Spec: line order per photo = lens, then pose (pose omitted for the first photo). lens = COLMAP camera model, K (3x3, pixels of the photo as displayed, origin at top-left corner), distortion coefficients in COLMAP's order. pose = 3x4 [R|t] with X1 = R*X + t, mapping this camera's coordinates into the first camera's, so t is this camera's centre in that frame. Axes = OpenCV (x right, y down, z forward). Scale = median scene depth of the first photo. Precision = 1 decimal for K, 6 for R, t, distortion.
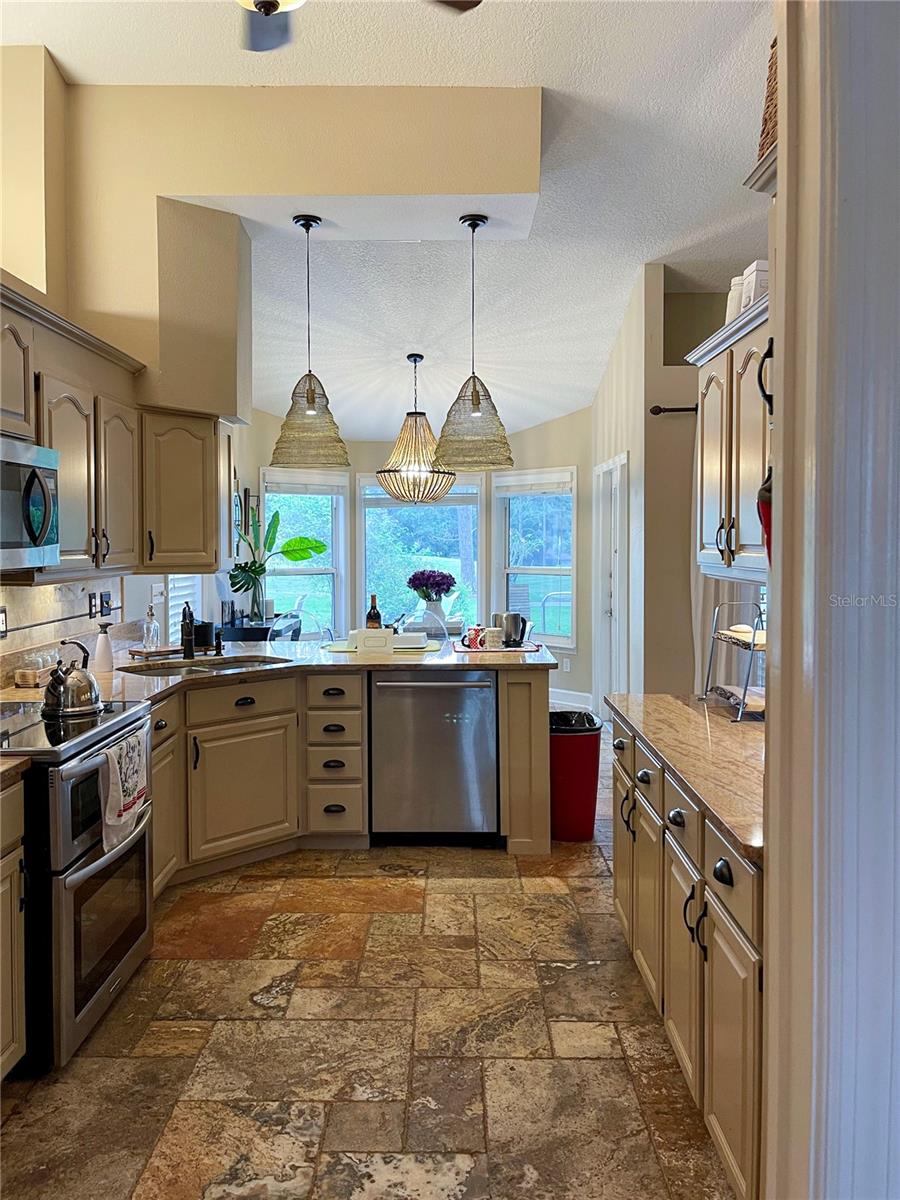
lens RADIAL K [[919.0, 0, 449.2], [0, 919.0, 594.9], [0, 0, 1]] dist [0.050097, -0.063681]
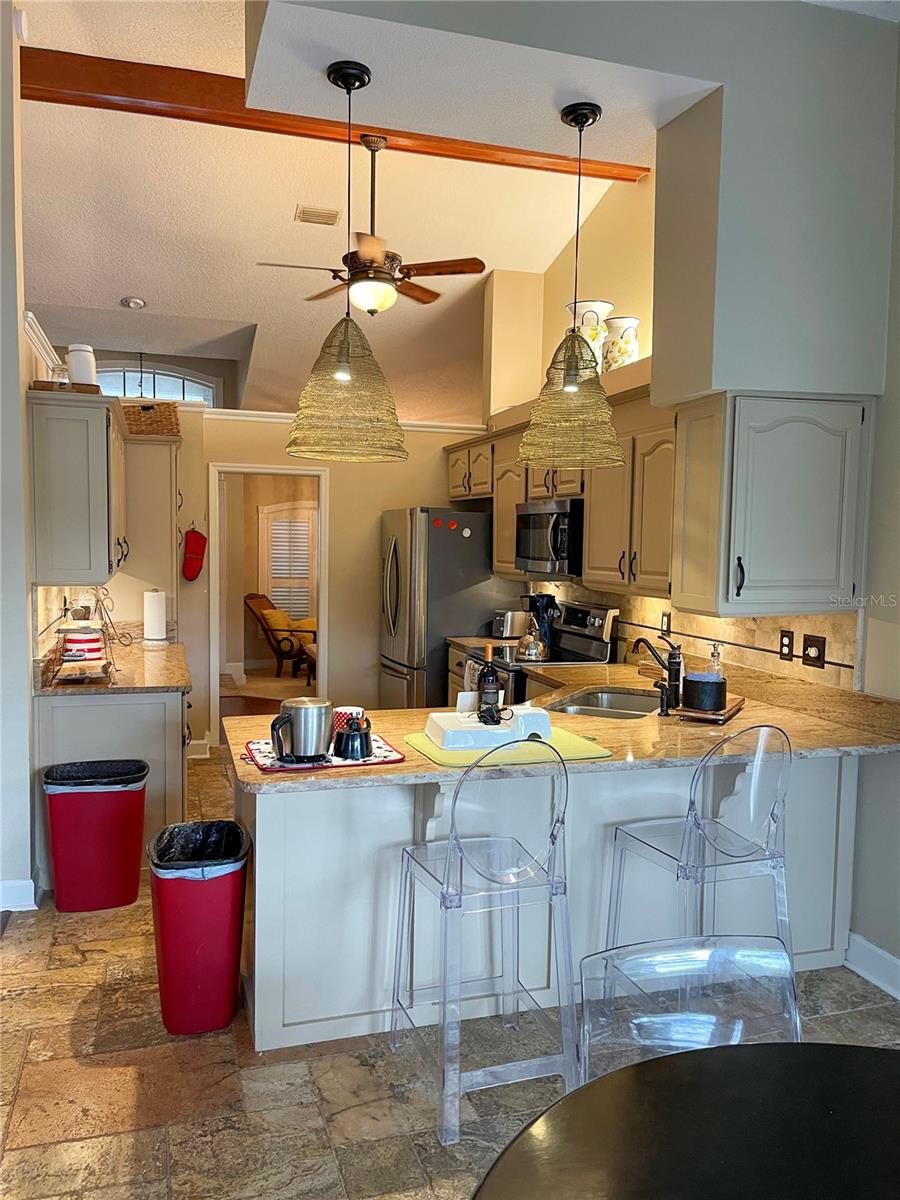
lens RADIAL K [[919.0, 0, 448.9], [0, 919.0, 601.5], [0, 0, 1]] dist [0.050097, -0.063681]
pose [[-0.951811, 0.016575, -0.306237, 0.166170], [-0.023551, 0.991640, 0.126870, -0.129386], [0.305780, 0.127969, -0.943463, 1.725718]]
